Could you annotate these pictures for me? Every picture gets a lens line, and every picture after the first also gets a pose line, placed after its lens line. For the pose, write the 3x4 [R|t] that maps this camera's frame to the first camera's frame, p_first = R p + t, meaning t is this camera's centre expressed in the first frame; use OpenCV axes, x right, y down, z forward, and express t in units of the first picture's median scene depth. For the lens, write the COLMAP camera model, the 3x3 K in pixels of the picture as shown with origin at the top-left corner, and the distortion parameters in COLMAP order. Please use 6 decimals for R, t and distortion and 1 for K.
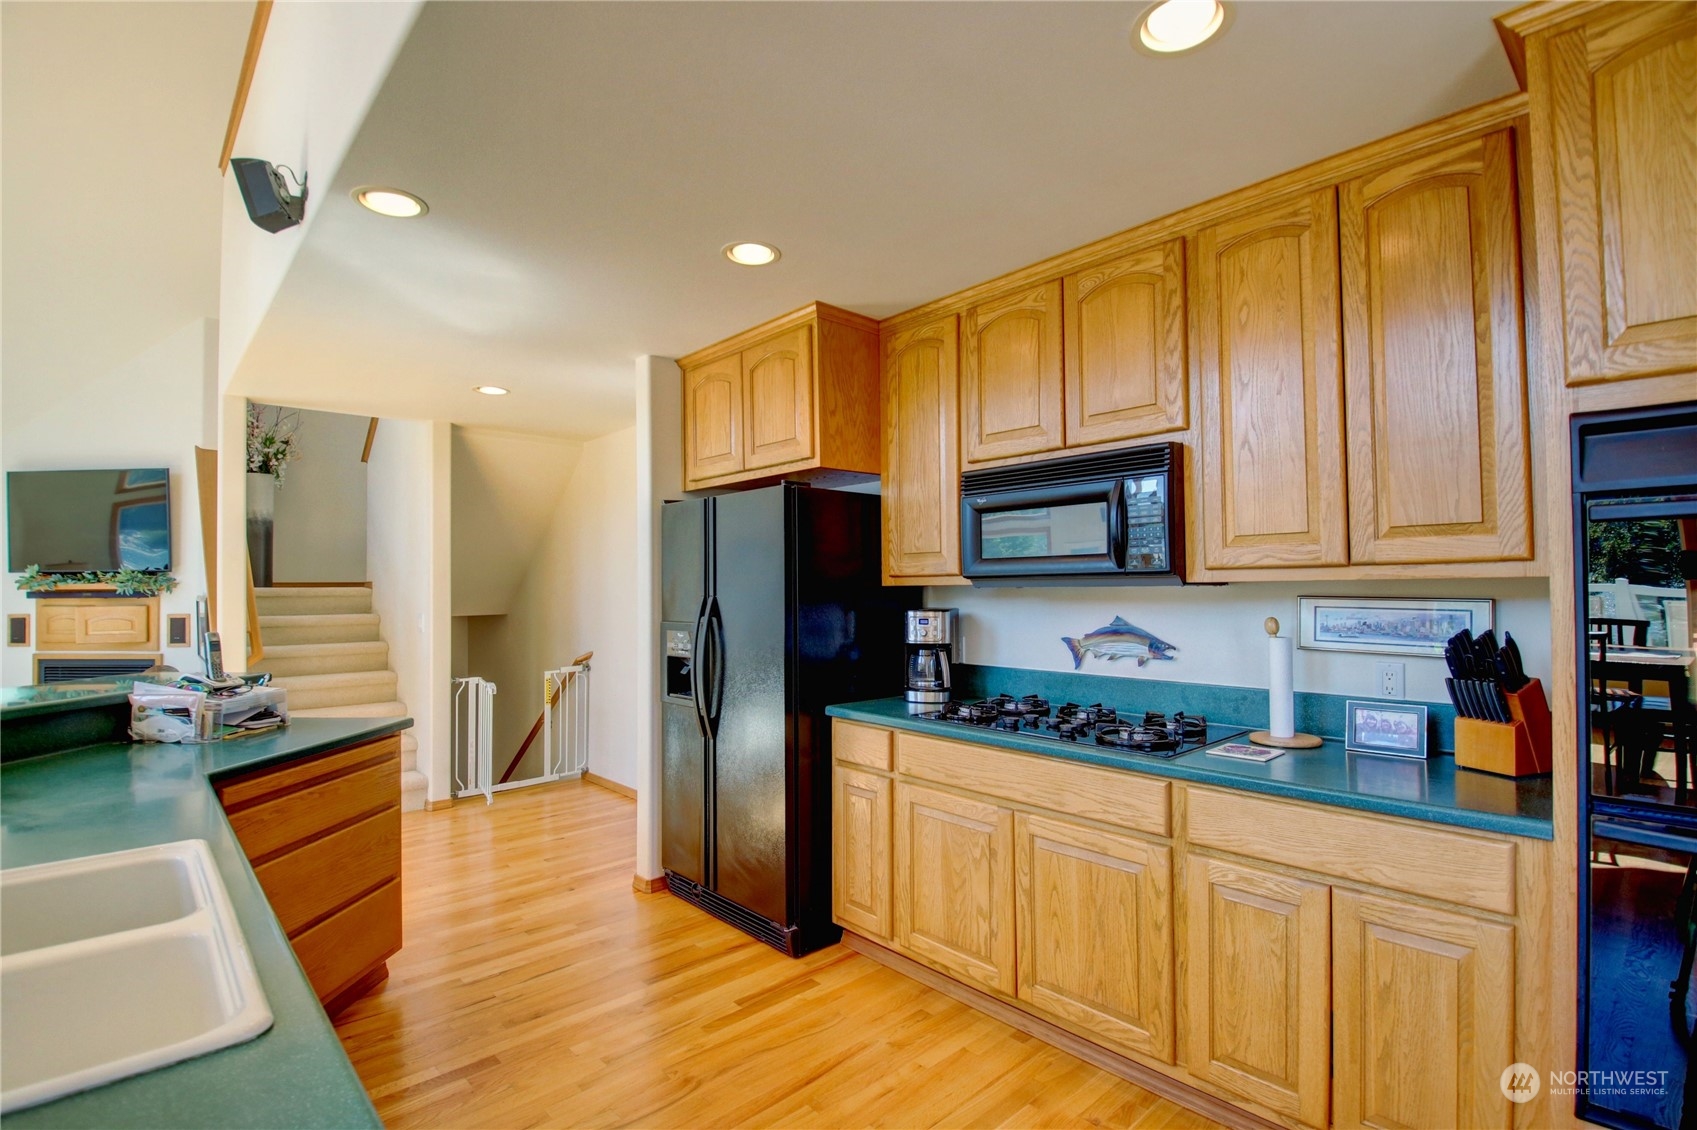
lens RADIAL K [[802.2, 0, 851.8], [0, 802.2, 568.2], [0, 0, 1]] dist [0.001159, -0.030182]
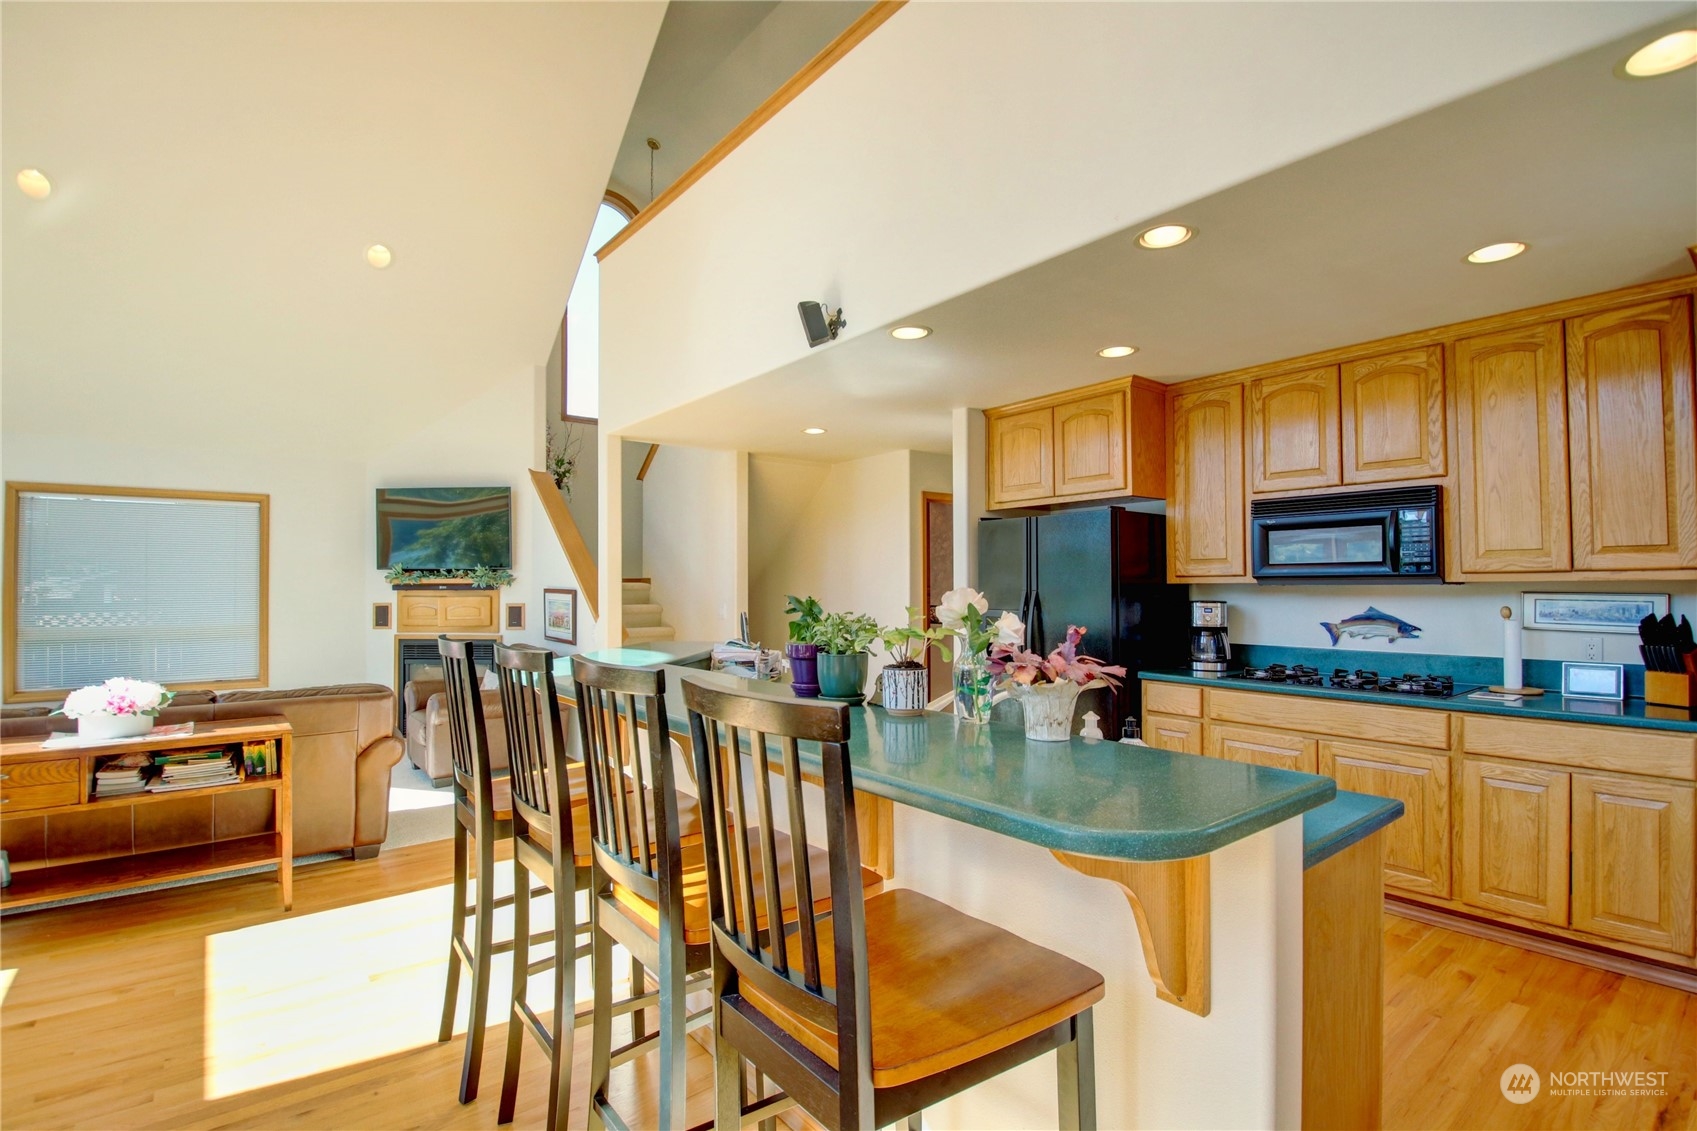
lens RADIAL K [[790.1, 0, 848.5], [0, 790.1, 565.5], [0, 0, 1]] dist [-0.032735, -0.006304]
pose [[0.995125, 0.002719, -0.098583, -0.517688], [-0.002708, 0.999996, 0.000250, -0.009590], [0.098583, 0.000018, 0.995129, -0.494559]]
